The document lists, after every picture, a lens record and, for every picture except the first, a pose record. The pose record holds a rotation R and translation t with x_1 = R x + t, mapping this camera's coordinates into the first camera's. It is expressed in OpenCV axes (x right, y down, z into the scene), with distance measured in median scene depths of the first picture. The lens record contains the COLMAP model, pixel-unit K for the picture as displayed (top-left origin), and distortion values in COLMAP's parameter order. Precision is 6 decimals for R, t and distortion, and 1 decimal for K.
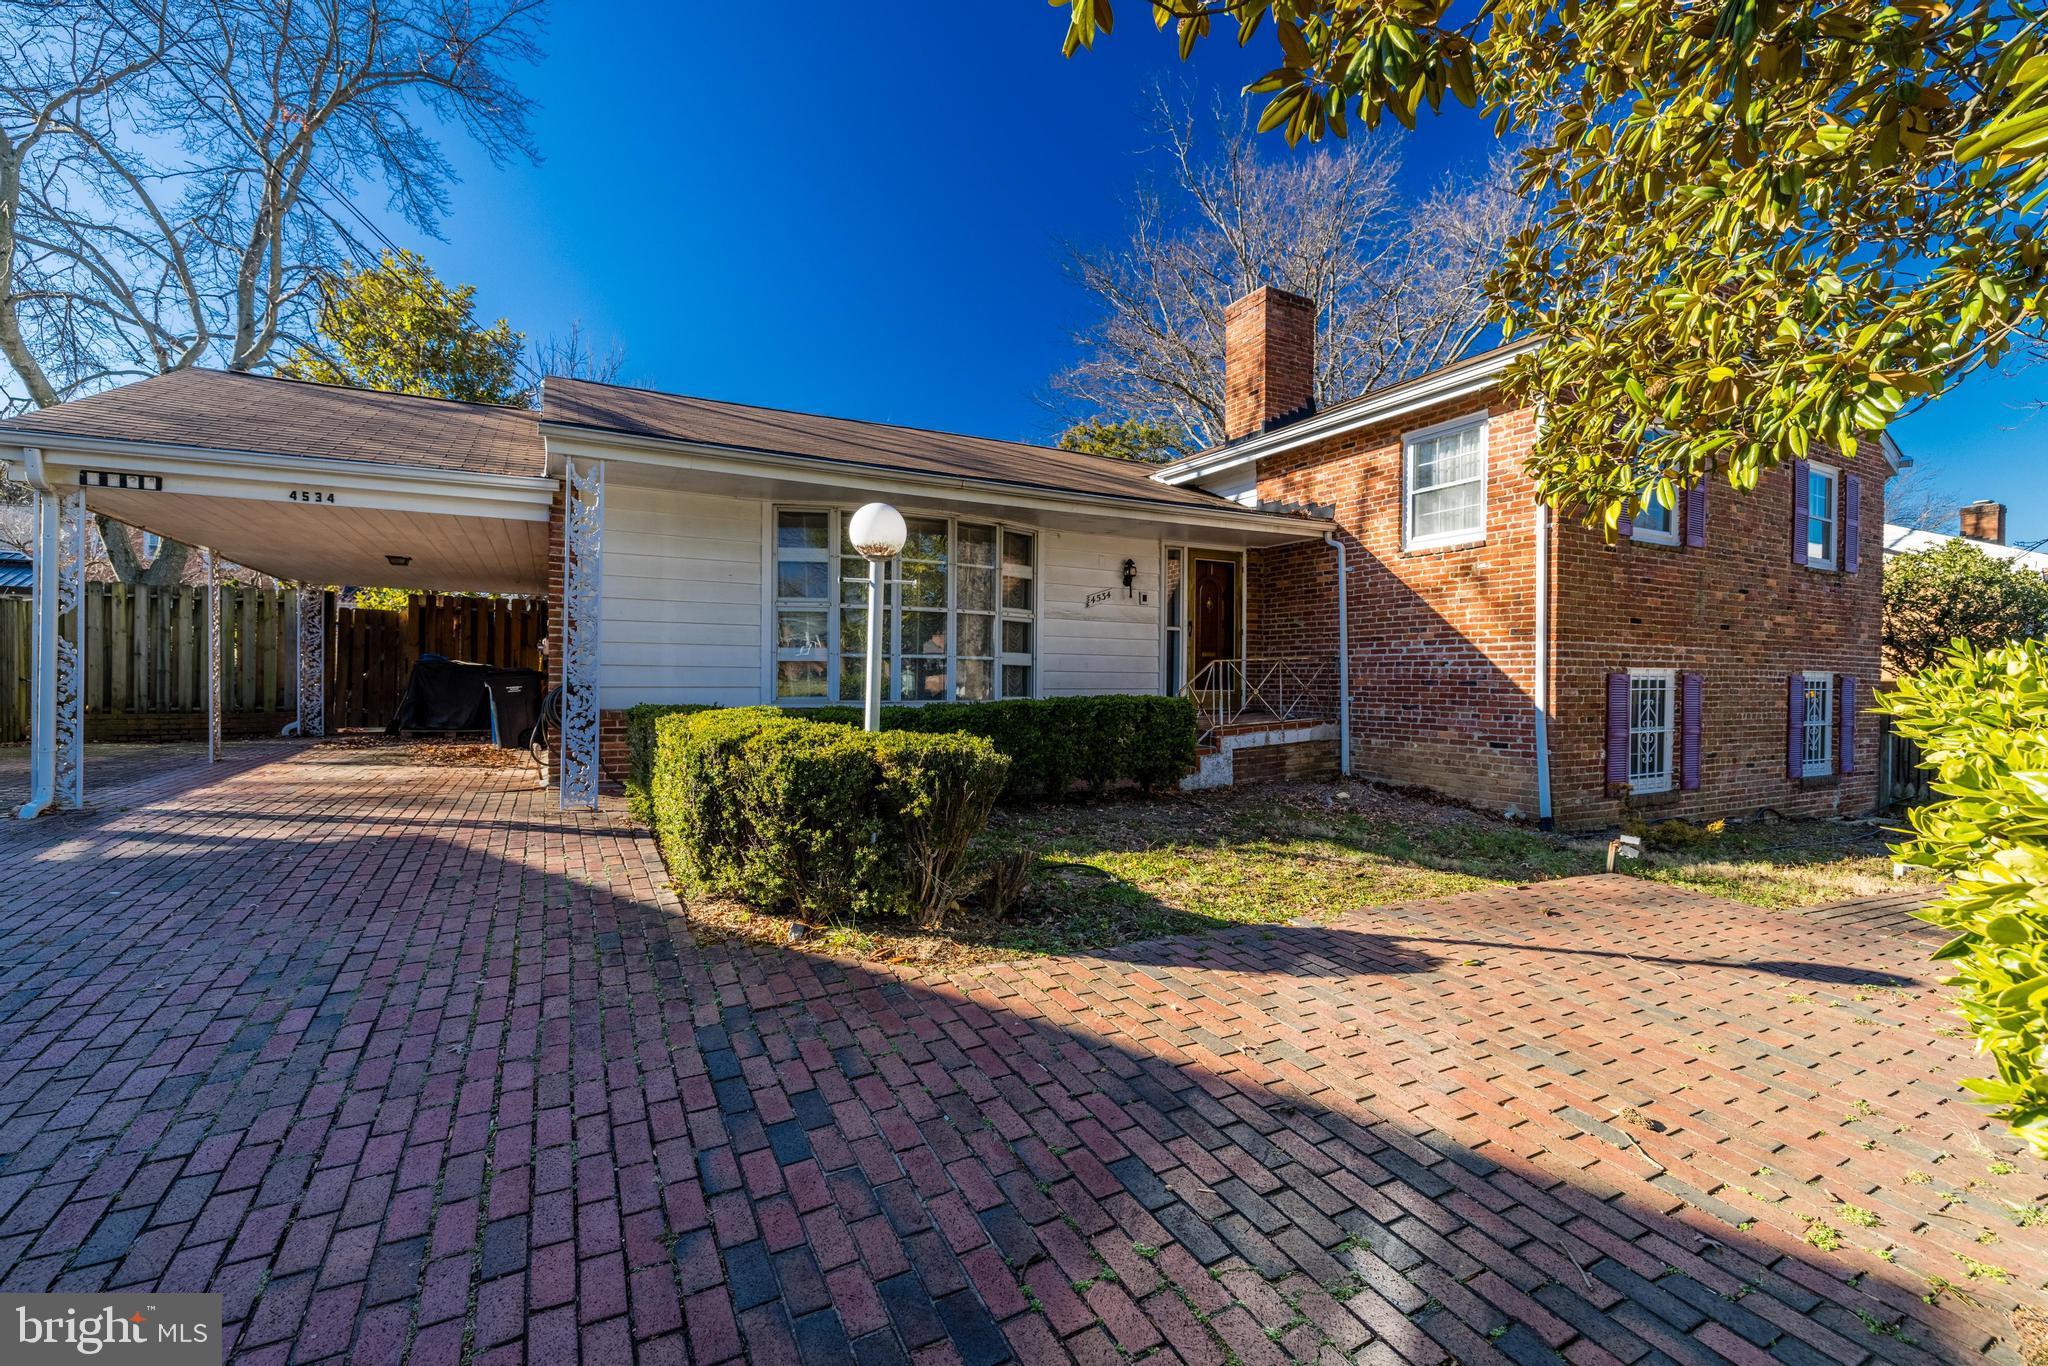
lens RADIAL K [[882.7, 0, 983.7], [0, 882.7, 674.8], [0, 0, 1]] dist [-0.009750, -0.000021]
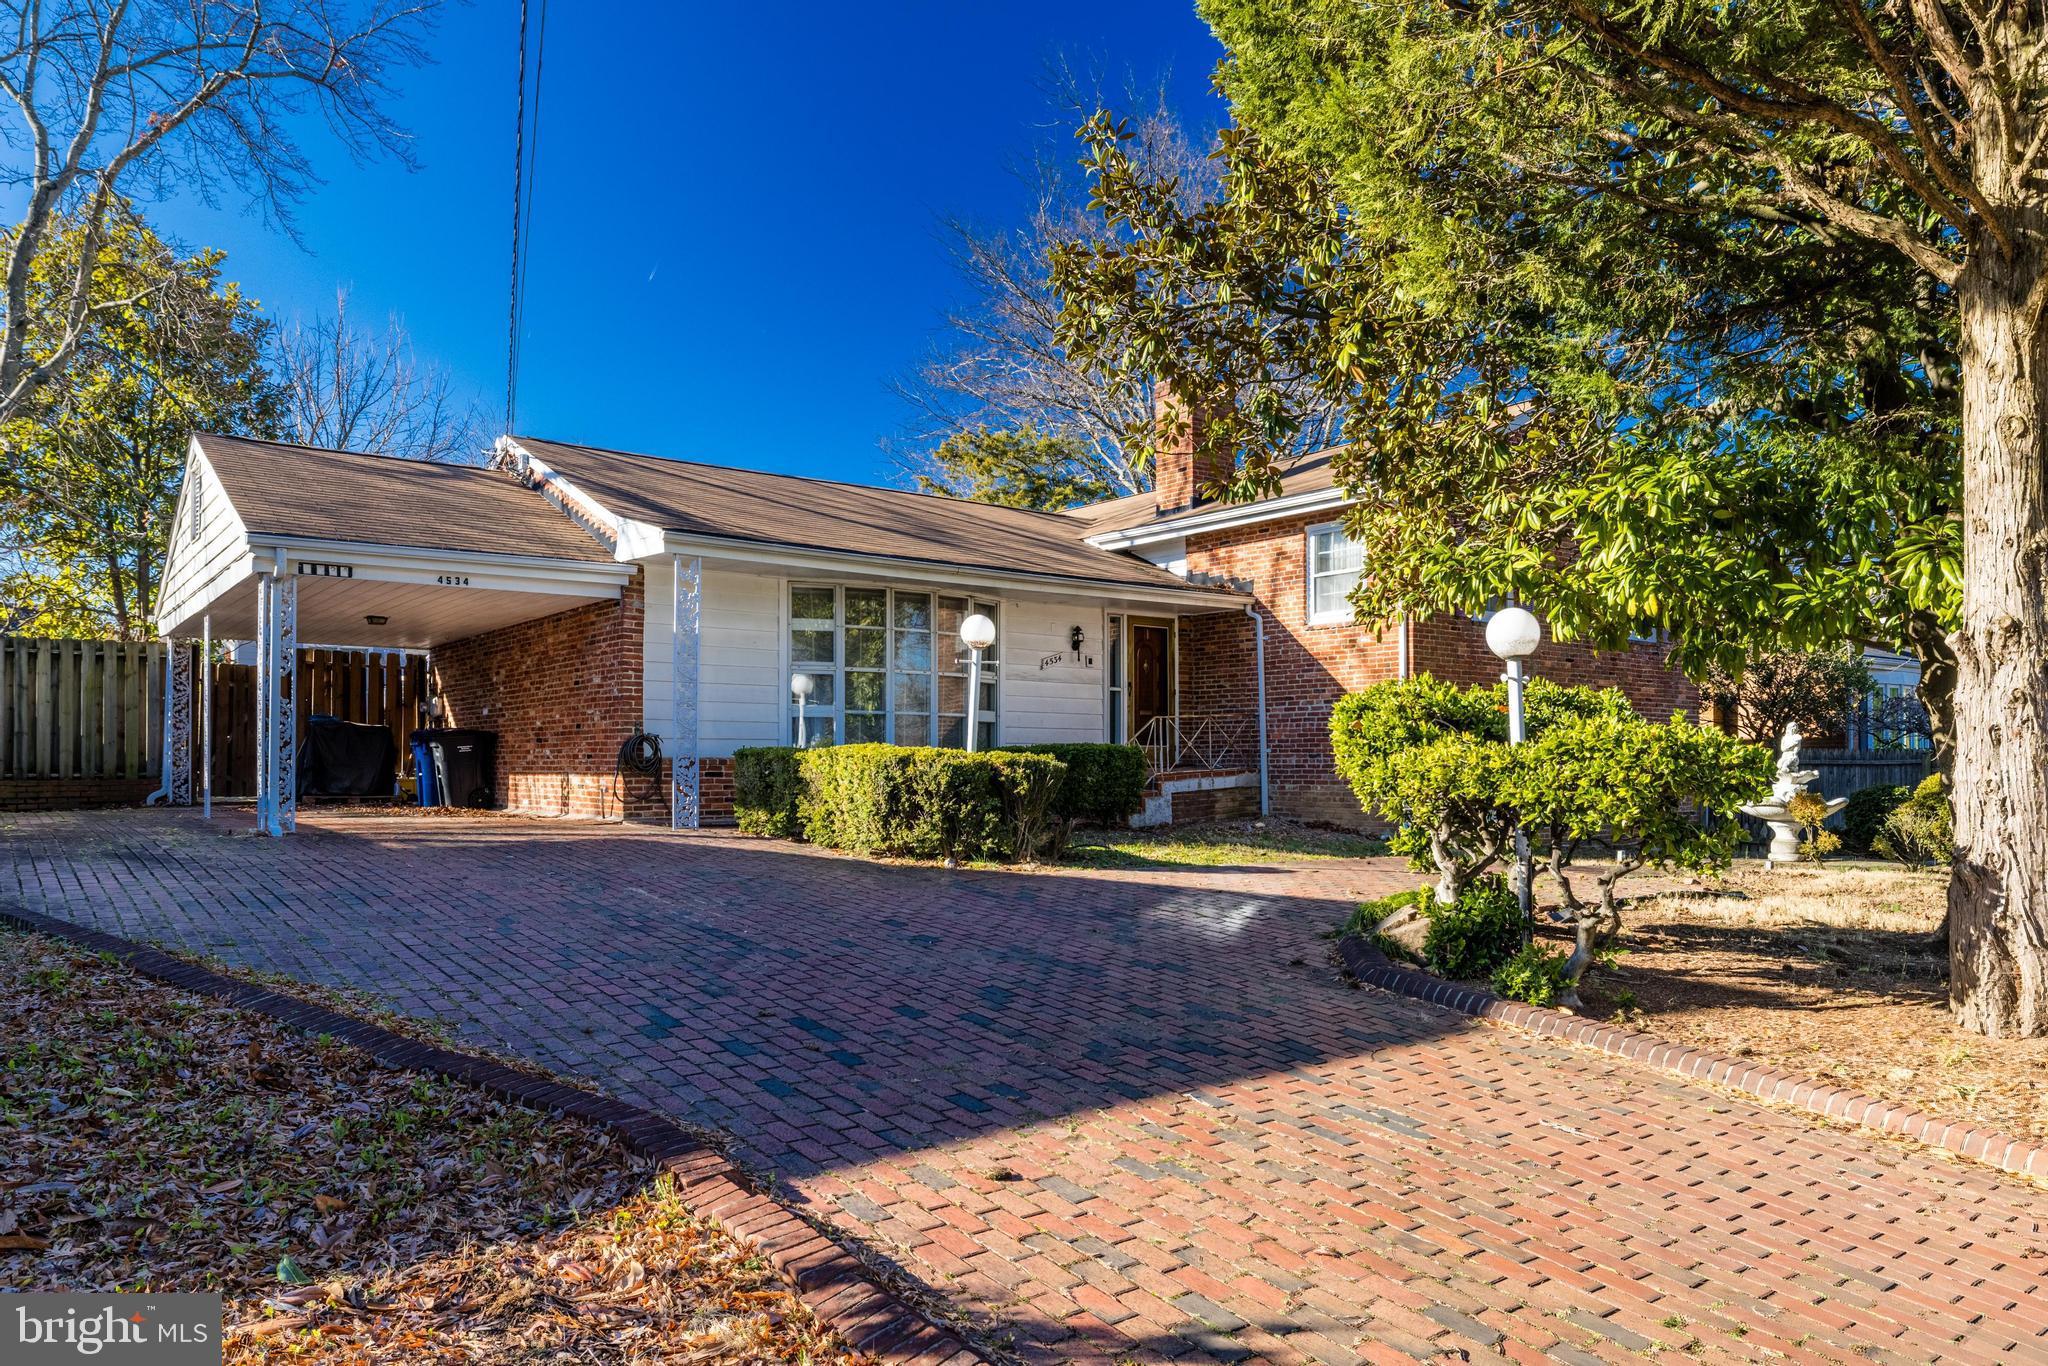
lens RADIAL K [[1382.4, 0, 1024.0], [0, 1382.4, 683.0], [0, 0, 1]] dist [-0.002442, -0.001067]
pose [[0.981222, 0.003172, 0.192853, -0.244449], [0.007059, 0.998604, -0.052342, 0.031417], [-0.192750, 0.052720, 0.979831, -0.710000]]
